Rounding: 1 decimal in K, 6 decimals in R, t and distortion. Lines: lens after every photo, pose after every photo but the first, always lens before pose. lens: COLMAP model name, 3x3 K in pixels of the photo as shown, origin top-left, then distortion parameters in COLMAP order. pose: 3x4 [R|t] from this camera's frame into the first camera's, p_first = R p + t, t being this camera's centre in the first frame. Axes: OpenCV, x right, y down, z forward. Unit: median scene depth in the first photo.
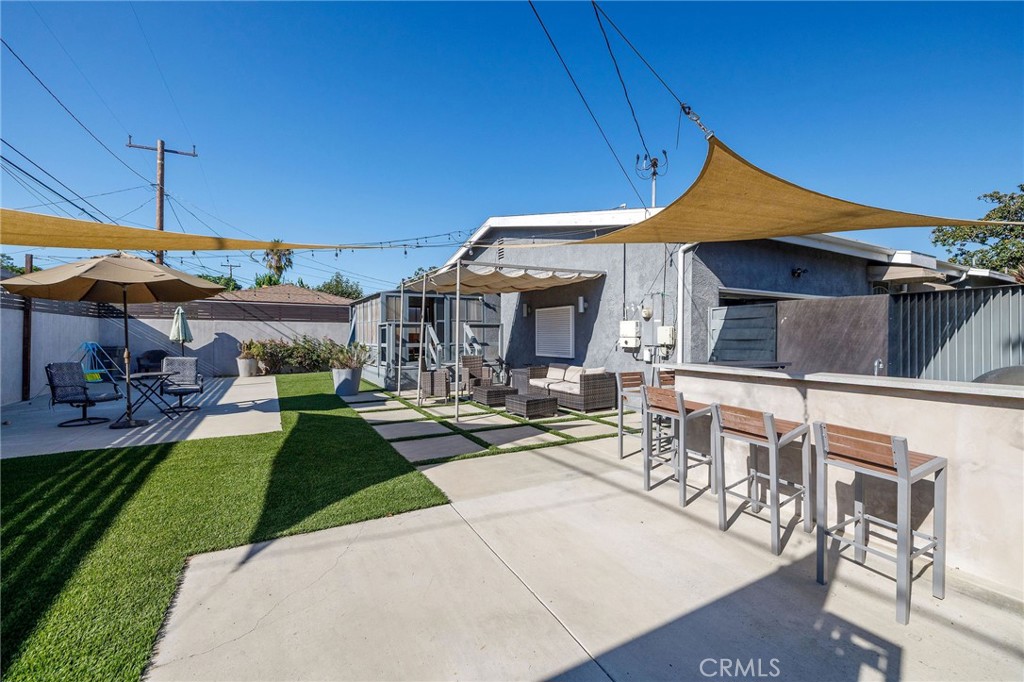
lens RADIAL K [[430.5, 0, 512.0], [0, 430.5, 336.6], [0, 0, 1]] dist [0.002790, -0.000397]
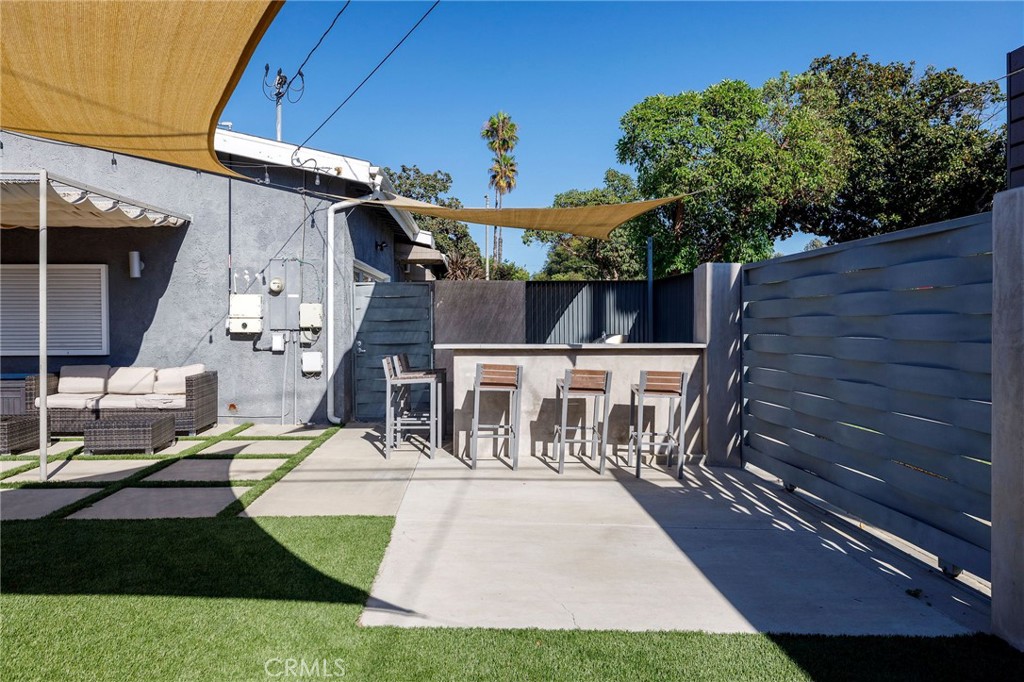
lens RADIAL K [[720.3, 0, 511.7], [0, 720.3, 337.5], [0, 0, 1]] dist [-0.011548, -0.001345]
pose [[0.450675, -0.024898, 0.892341, -0.523968], [0.003347, 0.999651, 0.026202, 0.003146], [-0.892682, -0.008822, 0.450601, 0.079485]]
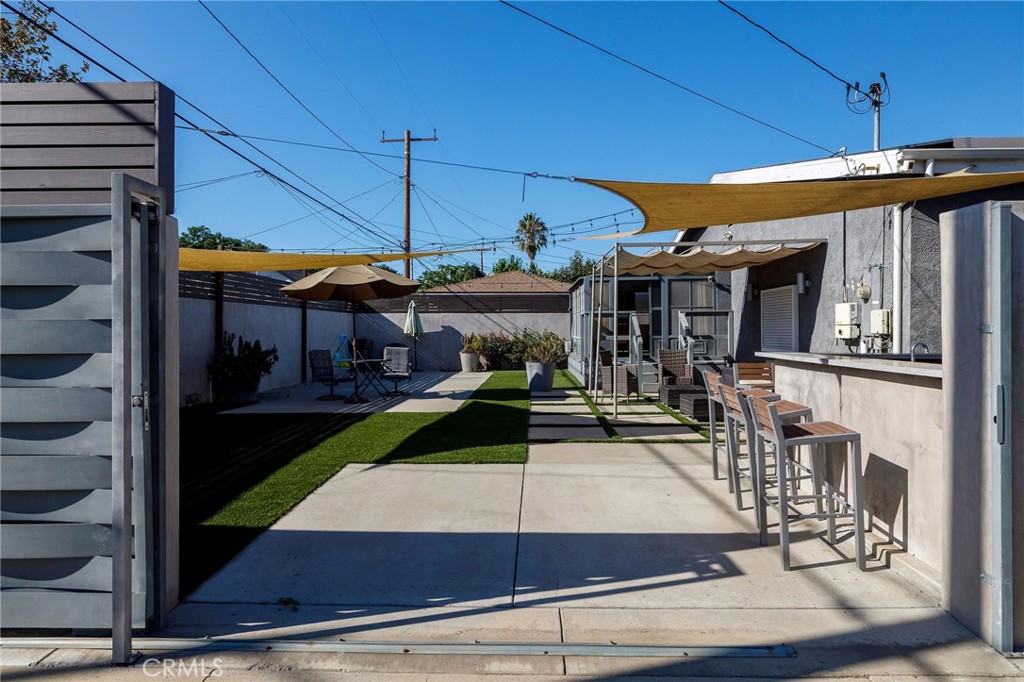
lens RADIAL K [[613.7, 0, 515.5], [0, 613.7, 333.2], [0, 0, 1]] dist [-0.006891, -0.001085]
pose [[0.859232, -0.003368, -0.511575, 0.293648], [0.005038, 0.999986, 0.001878, 0.009636], [0.511561, -0.004191, 0.859237, -0.194017]]
